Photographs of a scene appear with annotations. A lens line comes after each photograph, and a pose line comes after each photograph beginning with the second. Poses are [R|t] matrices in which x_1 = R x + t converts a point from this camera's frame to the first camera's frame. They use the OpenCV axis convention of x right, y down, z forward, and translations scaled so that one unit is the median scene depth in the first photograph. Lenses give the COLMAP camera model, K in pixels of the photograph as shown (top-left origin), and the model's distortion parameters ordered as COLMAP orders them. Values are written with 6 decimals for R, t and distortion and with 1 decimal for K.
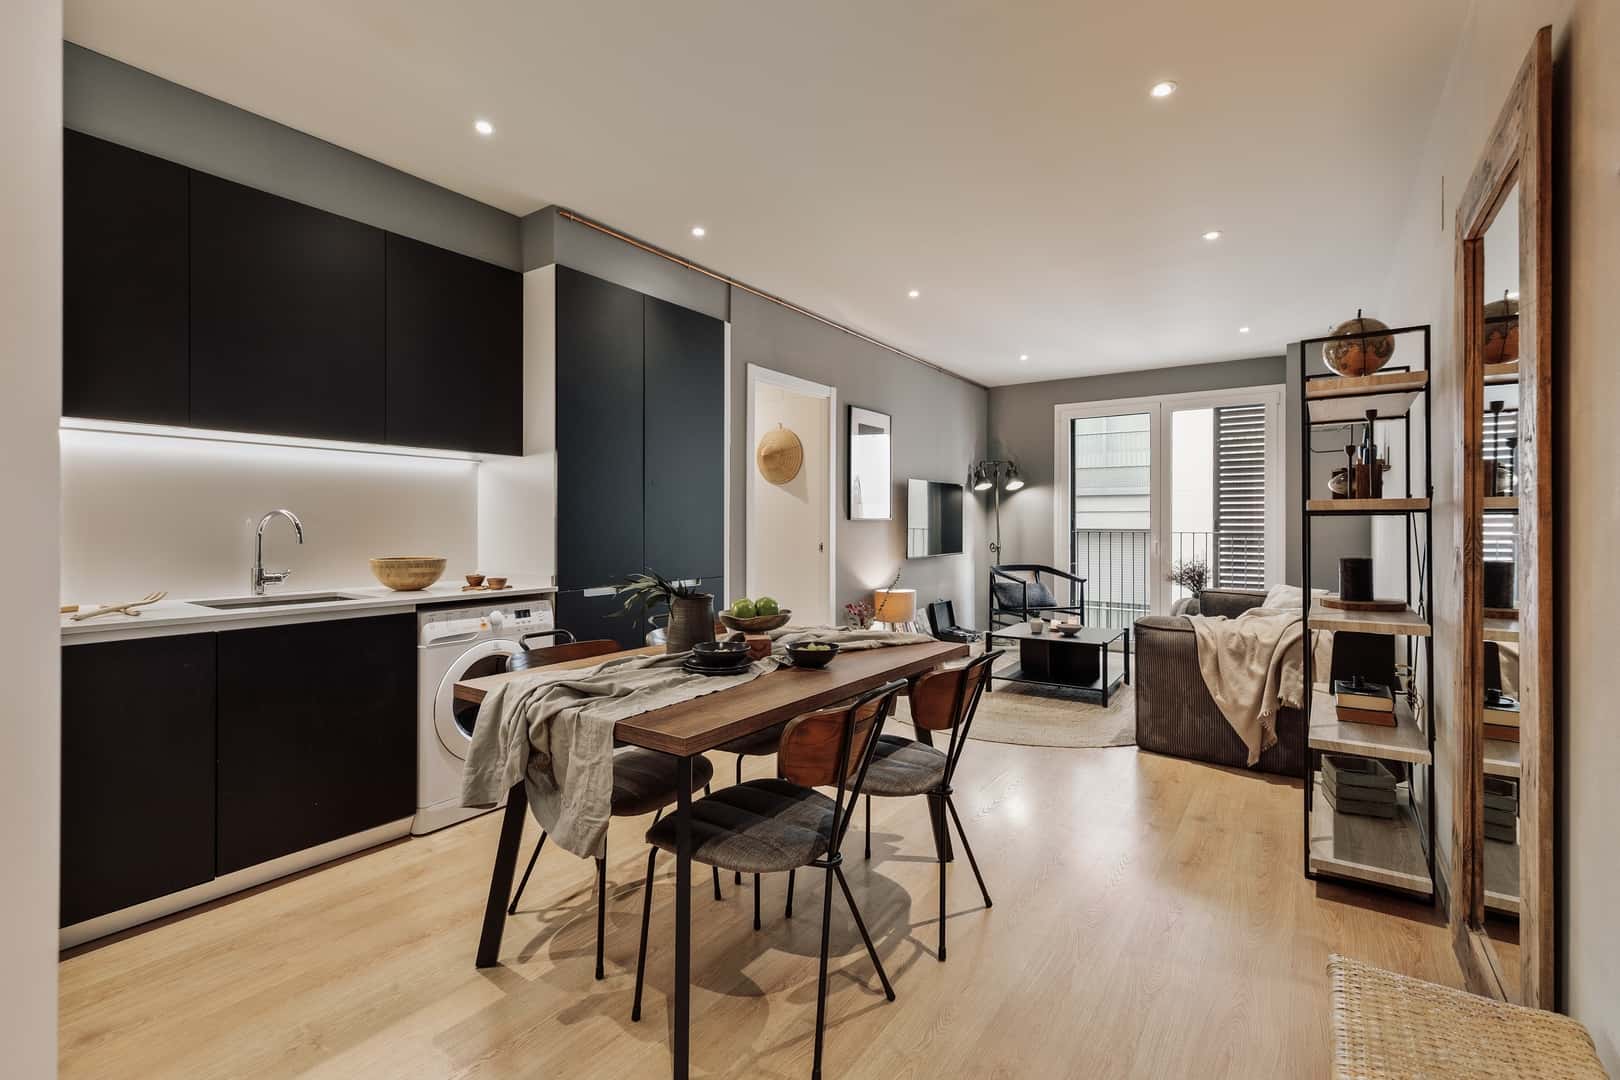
lens RADIAL K [[733.4, 0, 810.0], [0, 733.4, 540.0], [0, 0, 1]] dist [-0.001358, -0.000062]
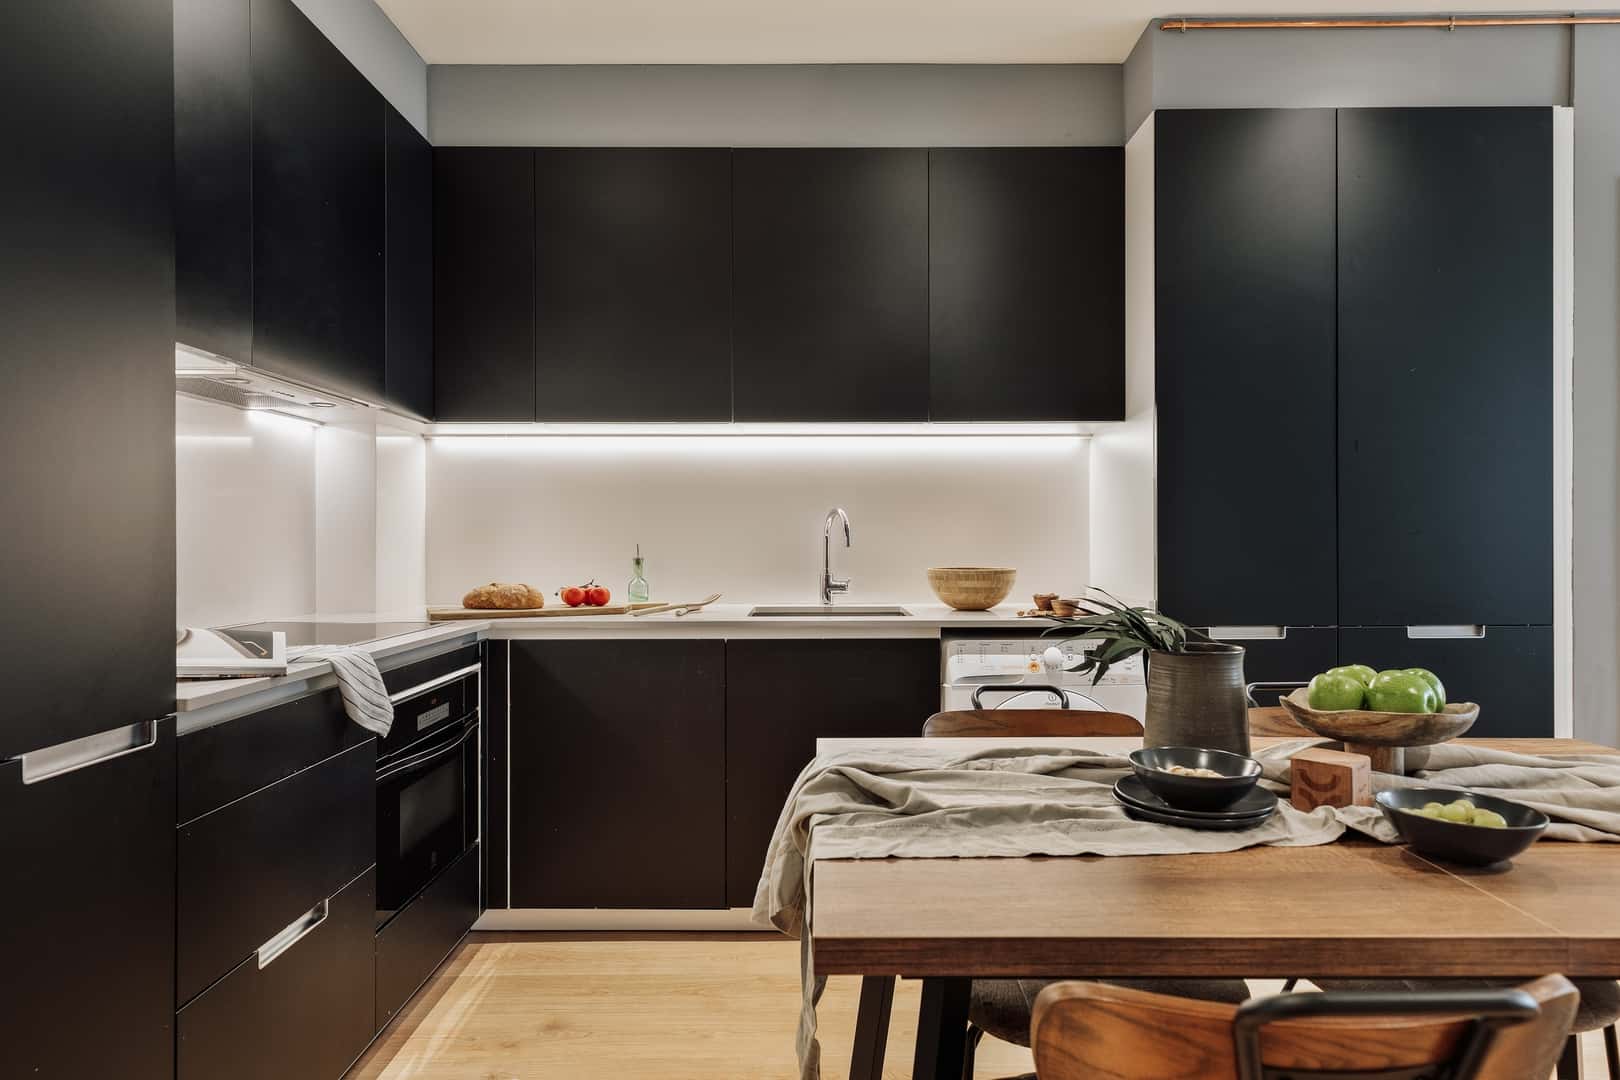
lens RADIAL K [[928.0, 0, 808.8], [0, 928.0, 548.6], [0, 0, 1]] dist [0.003477, 0.002454]
pose [[0.567224, 0.004107, -0.823553, 0.156684], [-0.014431, 0.999884, -0.004953, 0.011829], [0.823437, 0.014695, 0.567217, 0.320150]]
